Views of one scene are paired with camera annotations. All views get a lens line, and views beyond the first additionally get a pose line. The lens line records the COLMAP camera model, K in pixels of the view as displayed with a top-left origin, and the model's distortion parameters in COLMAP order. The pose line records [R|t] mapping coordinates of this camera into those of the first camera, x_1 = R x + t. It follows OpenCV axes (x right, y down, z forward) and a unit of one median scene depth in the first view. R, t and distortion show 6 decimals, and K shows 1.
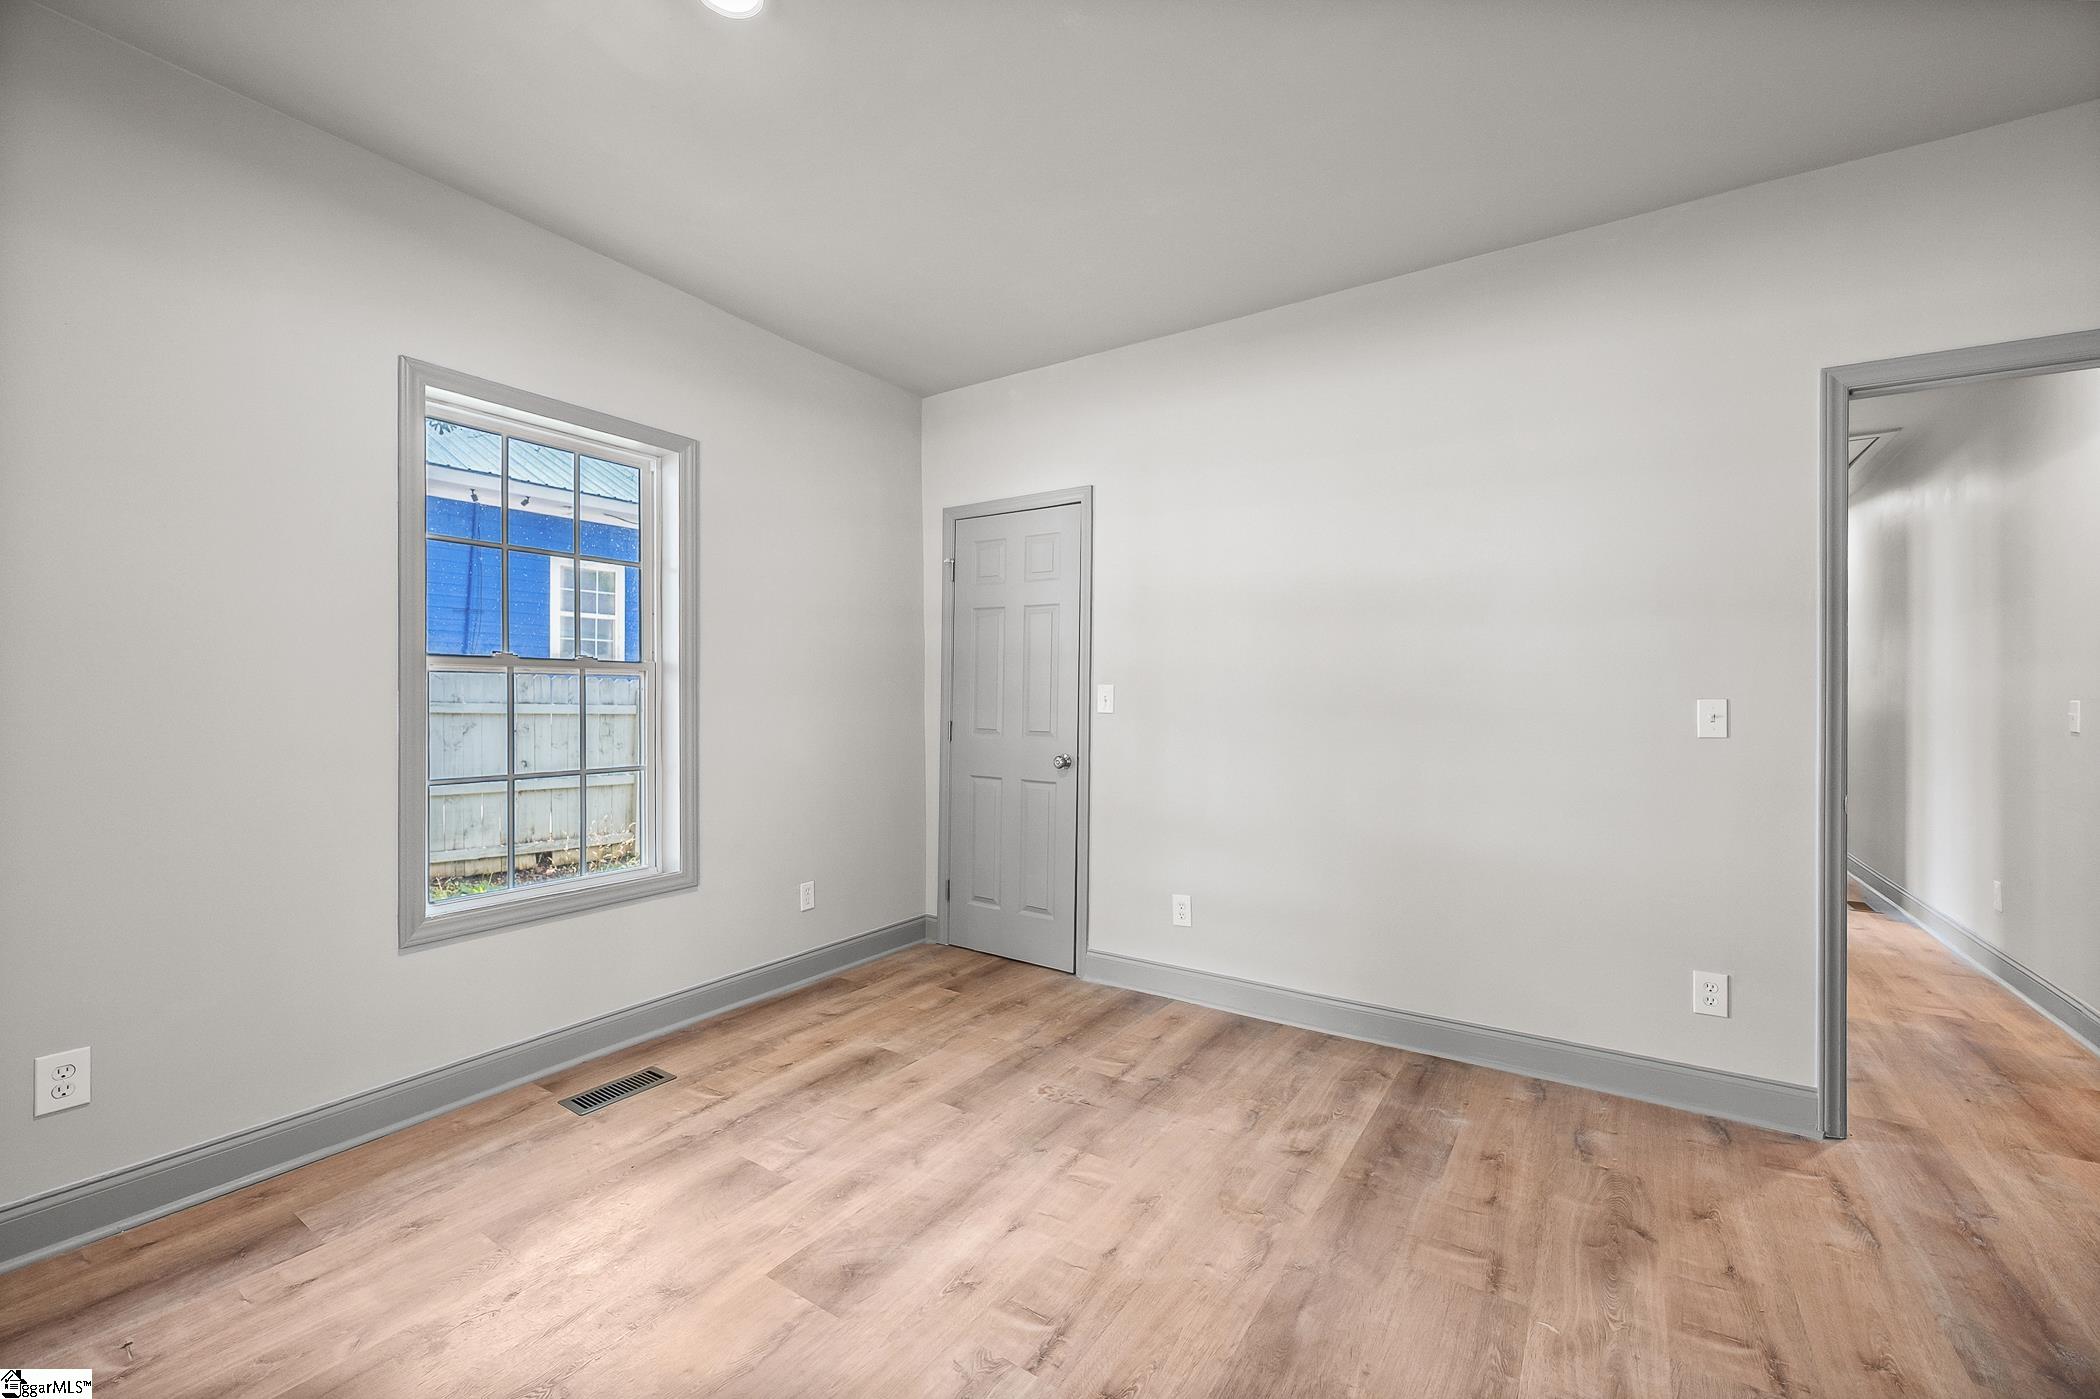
lens RADIAL K [[832.0, 0, 1044.0], [0, 832.0, 701.4], [0, 0, 1]] dist [-0.002952, 0.000523]
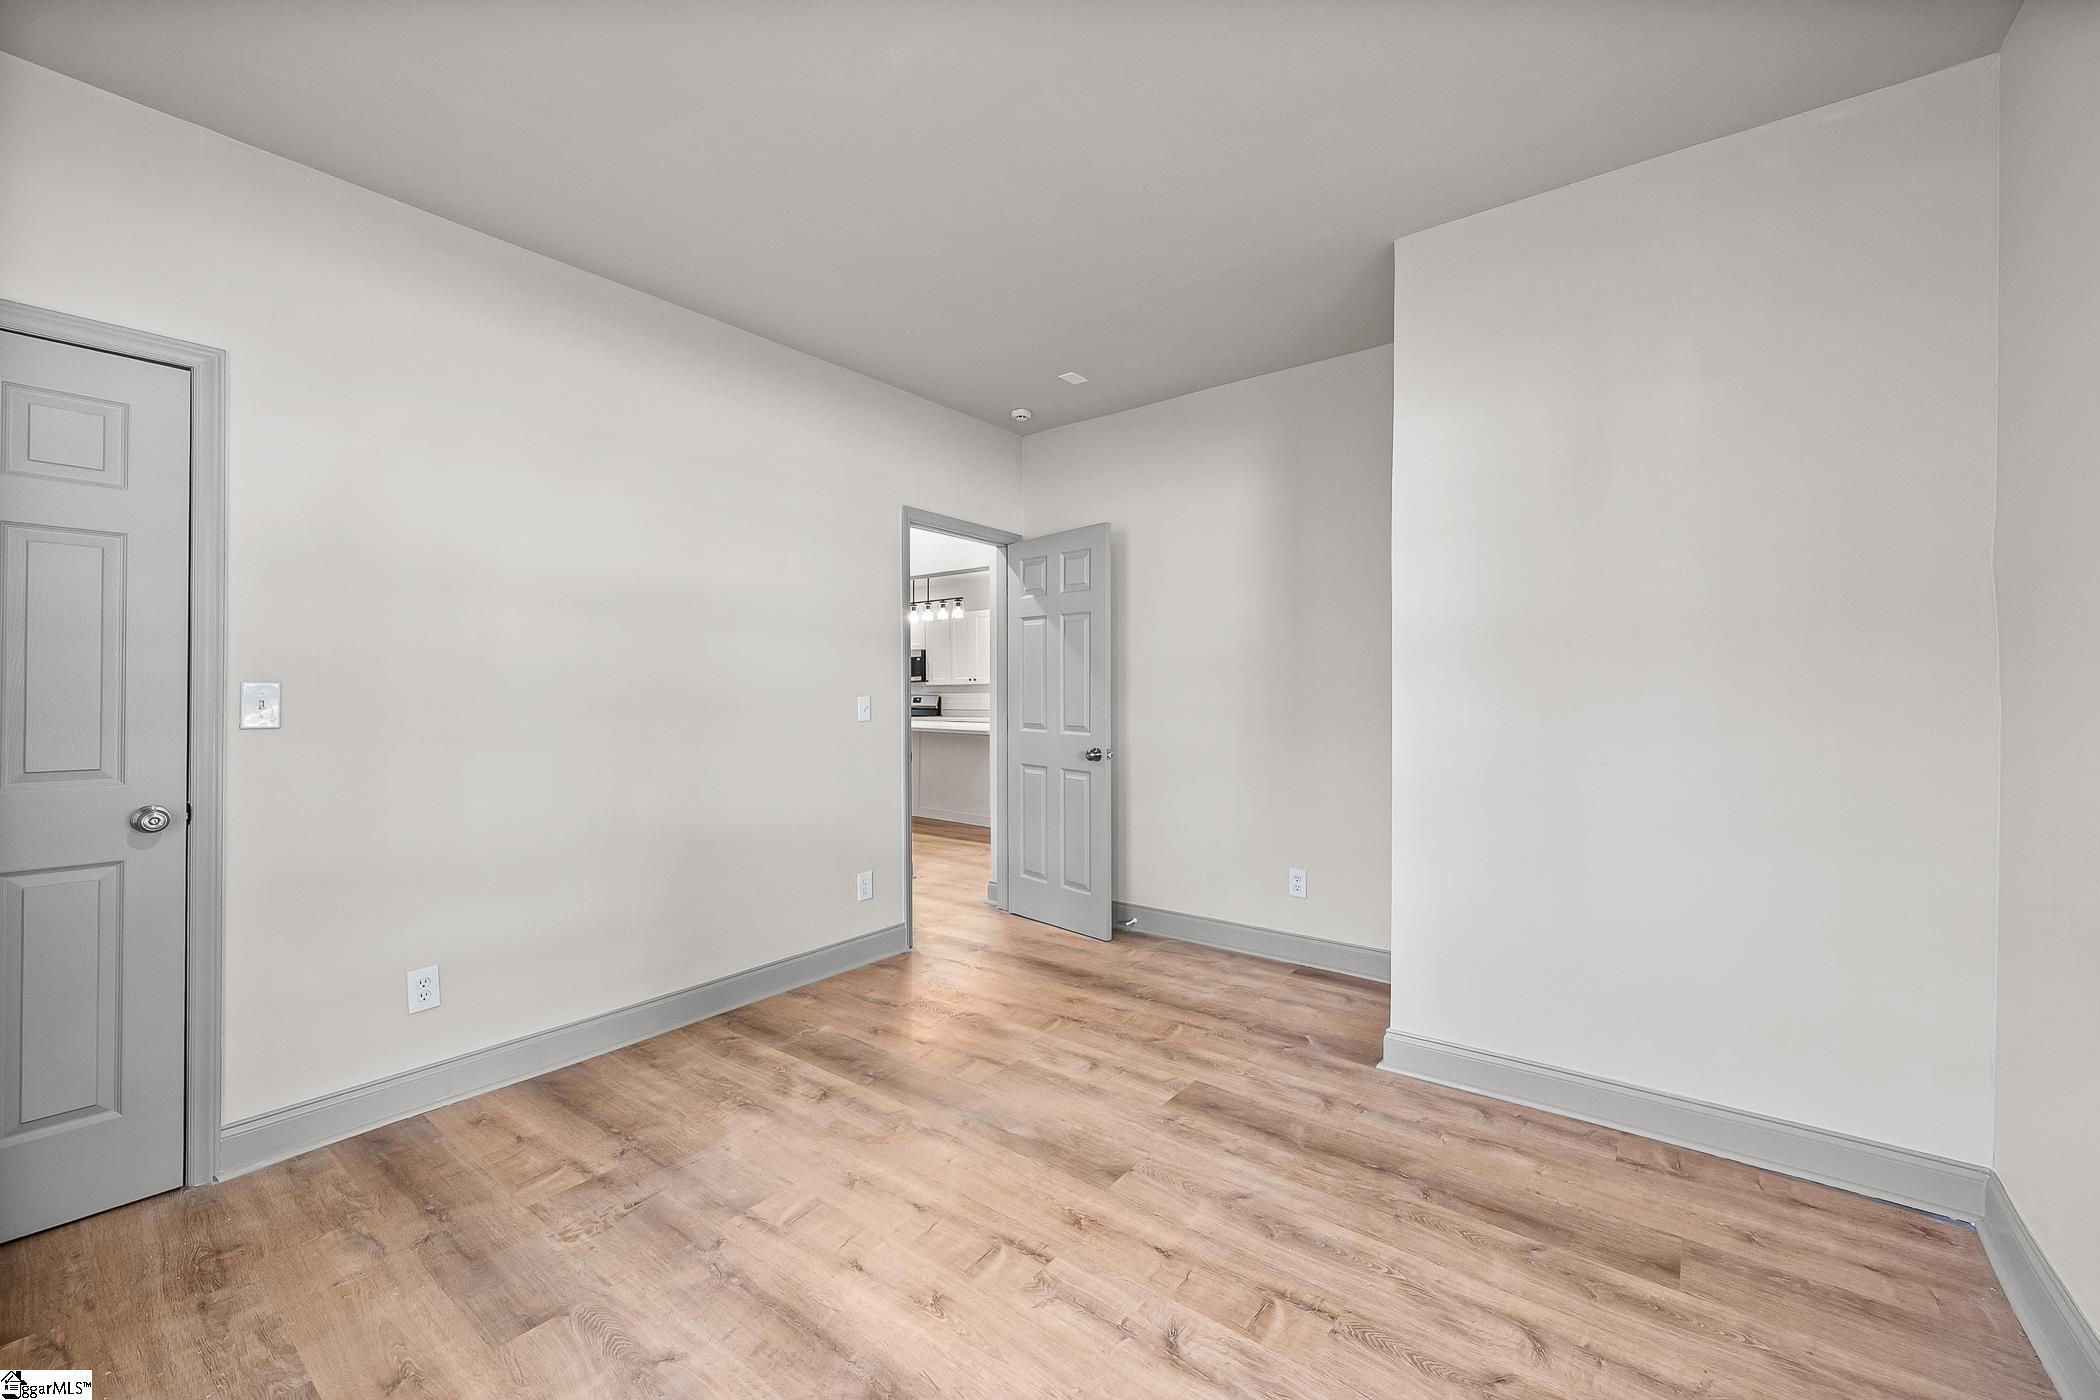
lens RADIAL K [[832.0, 0, 1038.8], [0, 832.0, 694.1], [0, 0, 1]] dist [-0.002952, 0.000523]
pose [[0.089849, -0.006147, 0.995936, -0.680422], [0.013538, 0.999896, 0.004950, -0.009749], [-0.995863, 0.013039, 0.089923, 0.505974]]
